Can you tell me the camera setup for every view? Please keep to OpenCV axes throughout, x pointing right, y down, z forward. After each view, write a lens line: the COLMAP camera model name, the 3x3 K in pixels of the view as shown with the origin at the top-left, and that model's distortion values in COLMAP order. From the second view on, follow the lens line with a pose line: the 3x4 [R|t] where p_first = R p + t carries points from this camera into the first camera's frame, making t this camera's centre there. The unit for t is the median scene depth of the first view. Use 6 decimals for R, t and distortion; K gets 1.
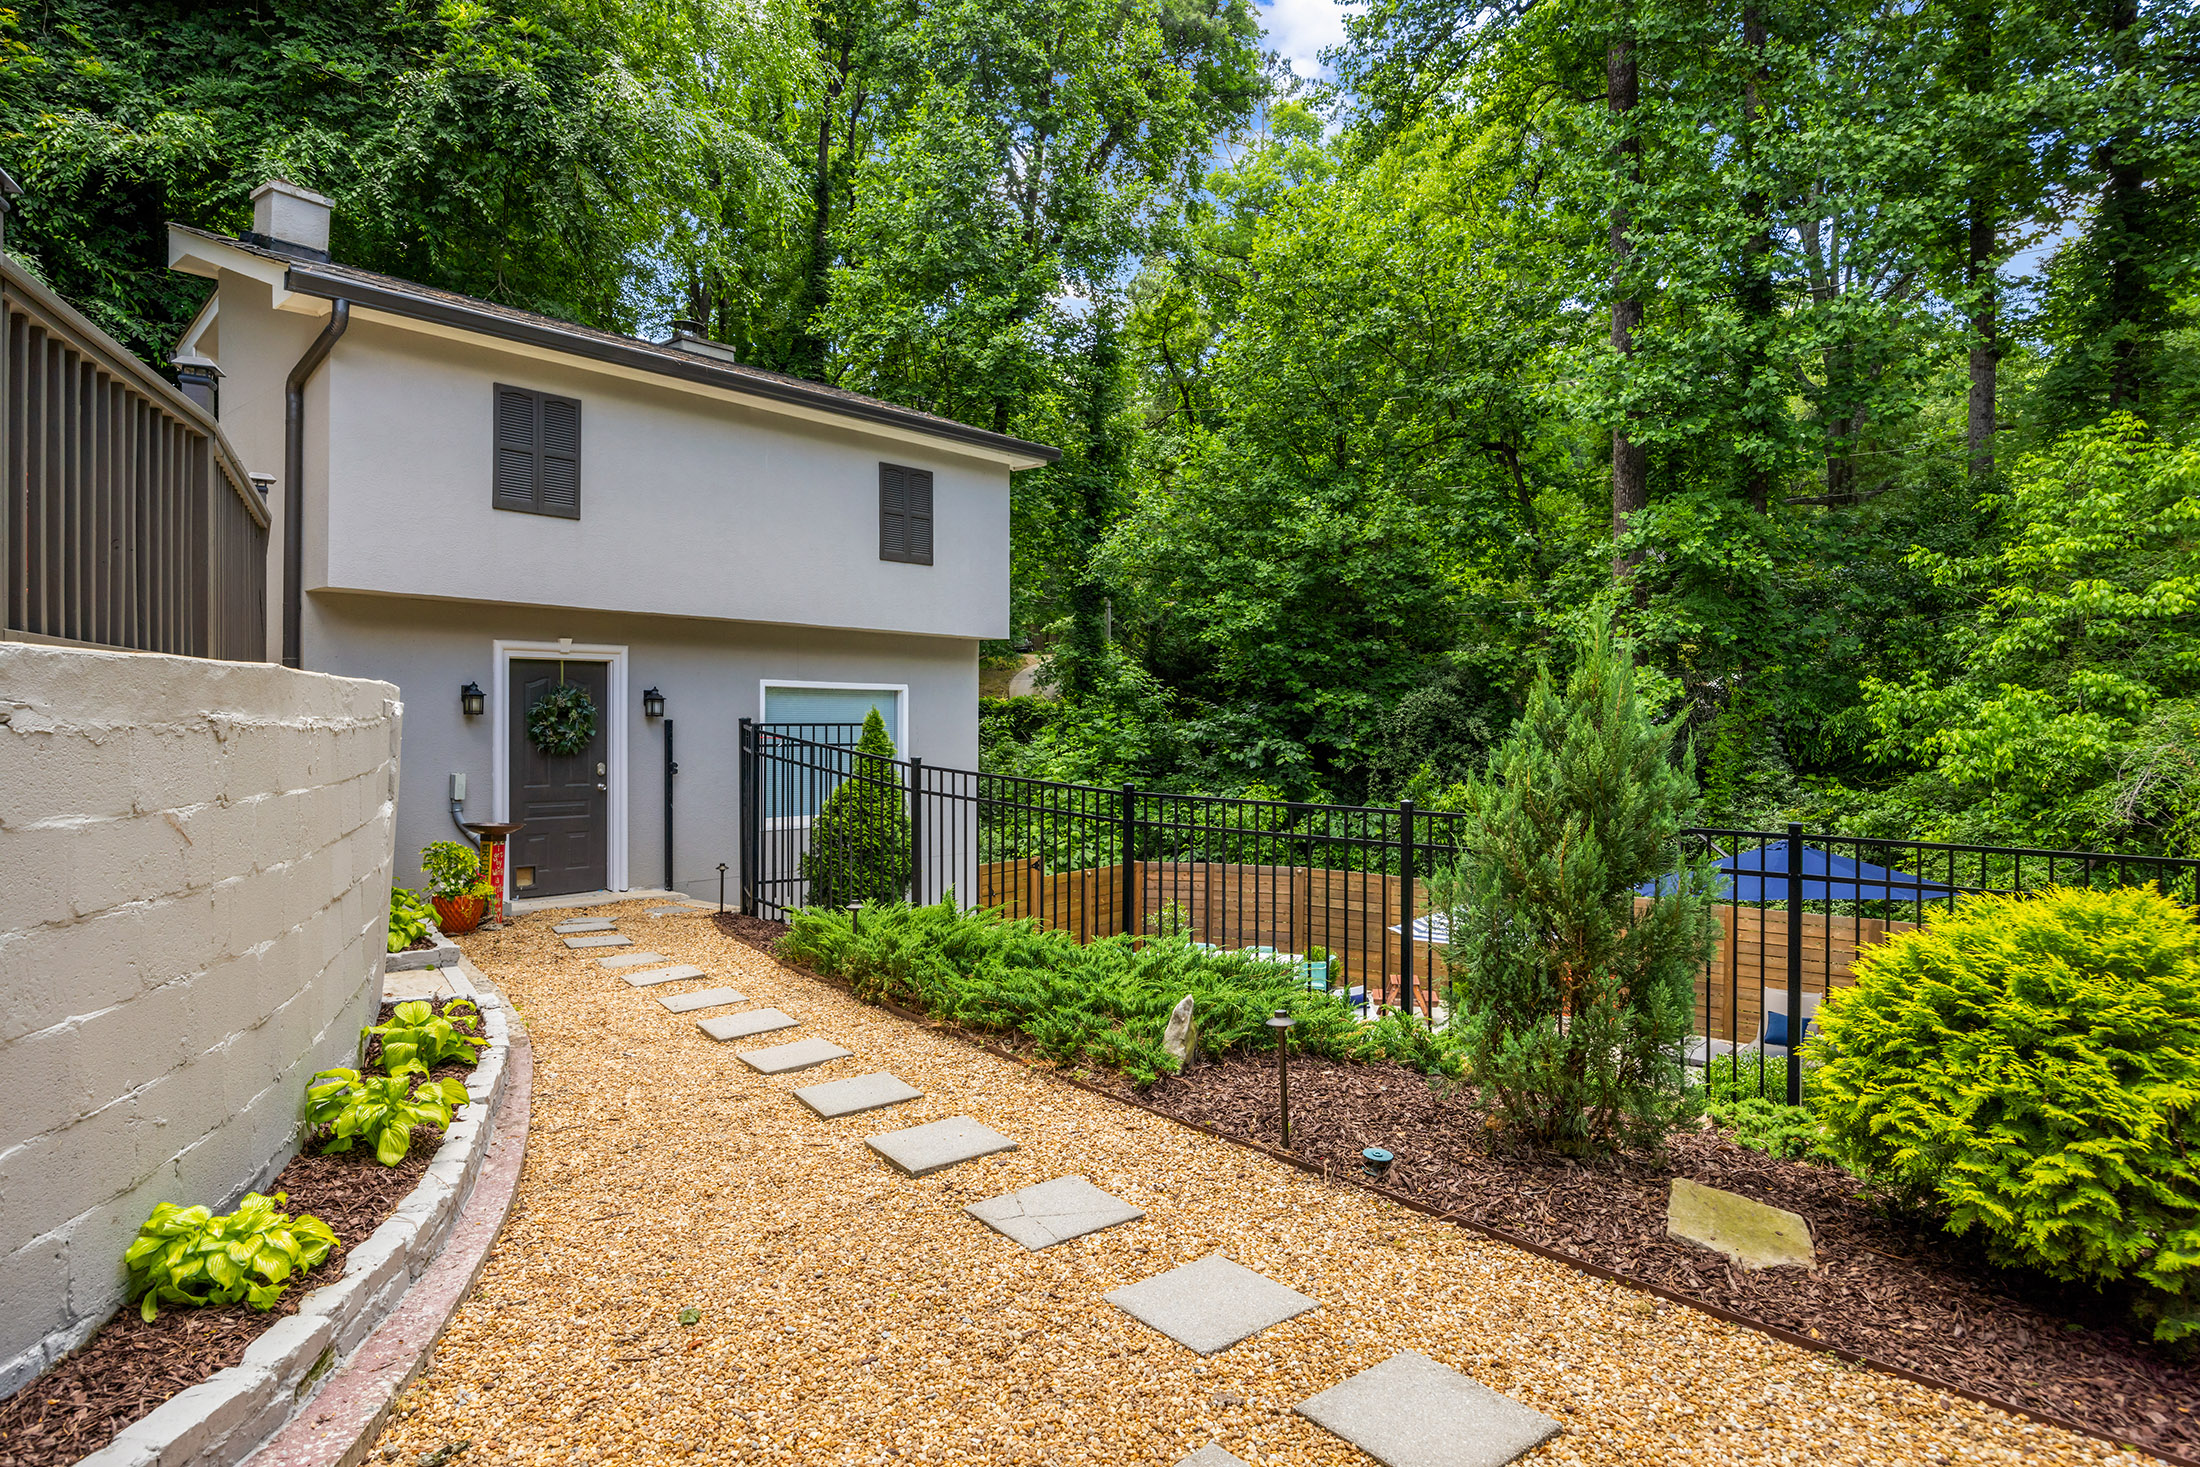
lens RADIAL K [[1122.5, 0, 1100.0], [0, 1122.5, 733.5], [0, 0, 1]] dist [-0.005528, -0.000643]
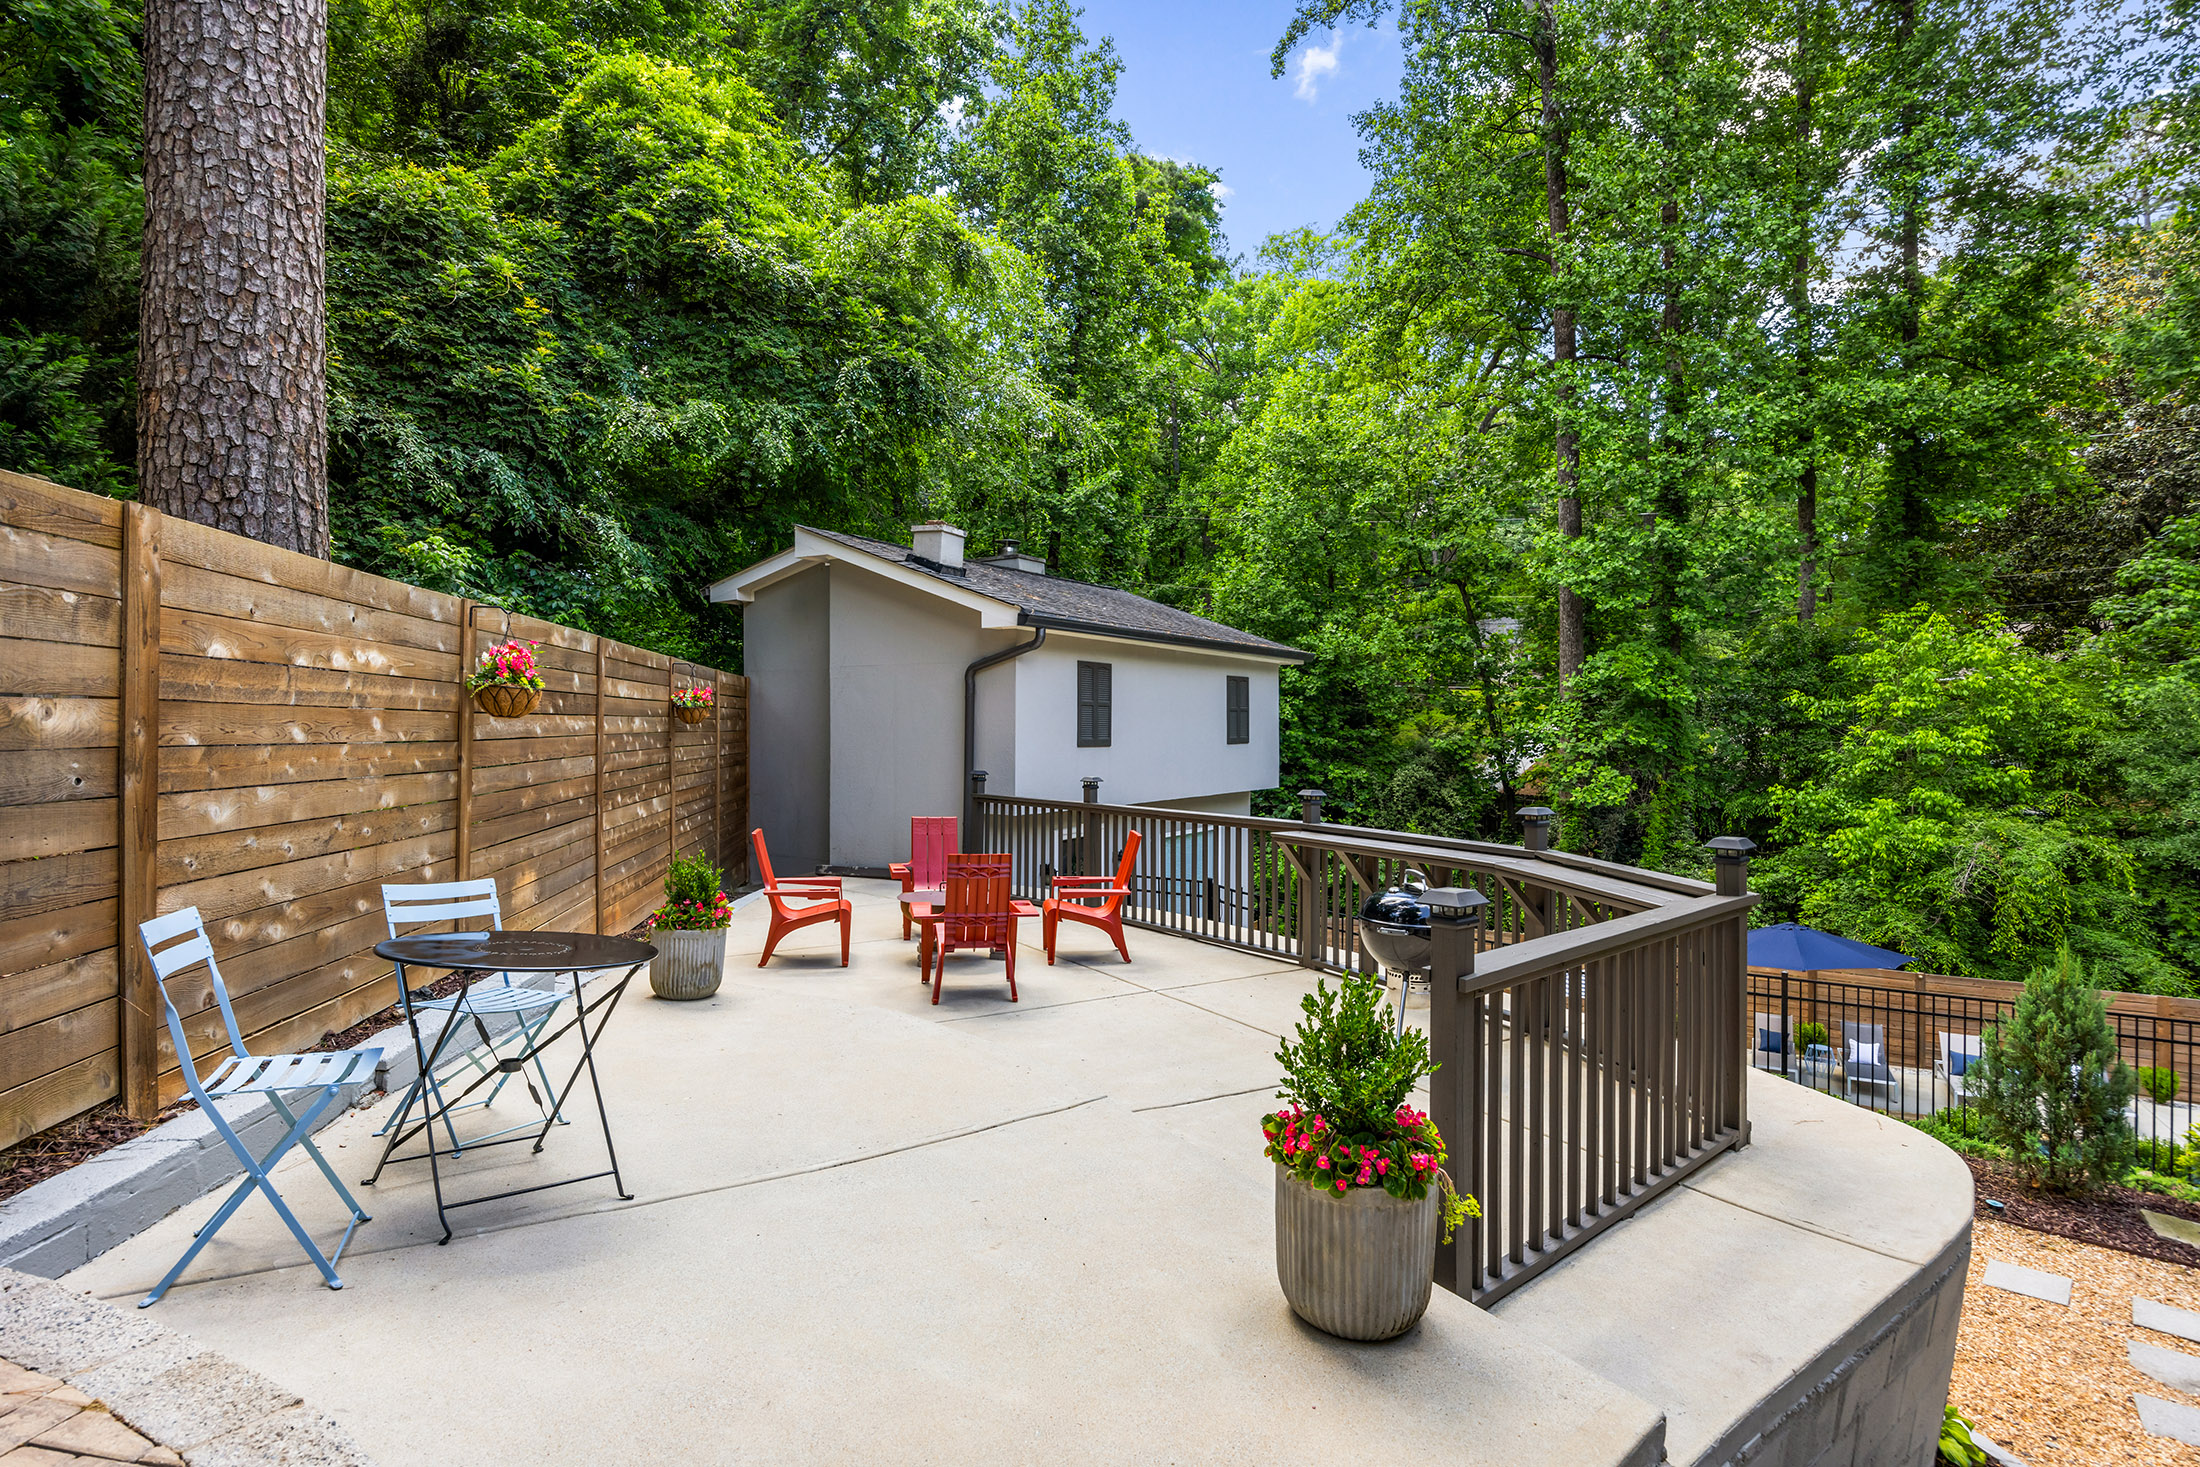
lens RADIAL K [[968.6, 0, 1100.0], [0, 968.6, 733.5], [0, 0, 1]] dist [-0.000811, -0.000814]
pose [[0.990387, -0.000124, 0.138326, -0.379262], [0.001161, 0.999972, -0.007417, -0.115207], [-0.138321, 0.007506, 0.990359, -0.138109]]
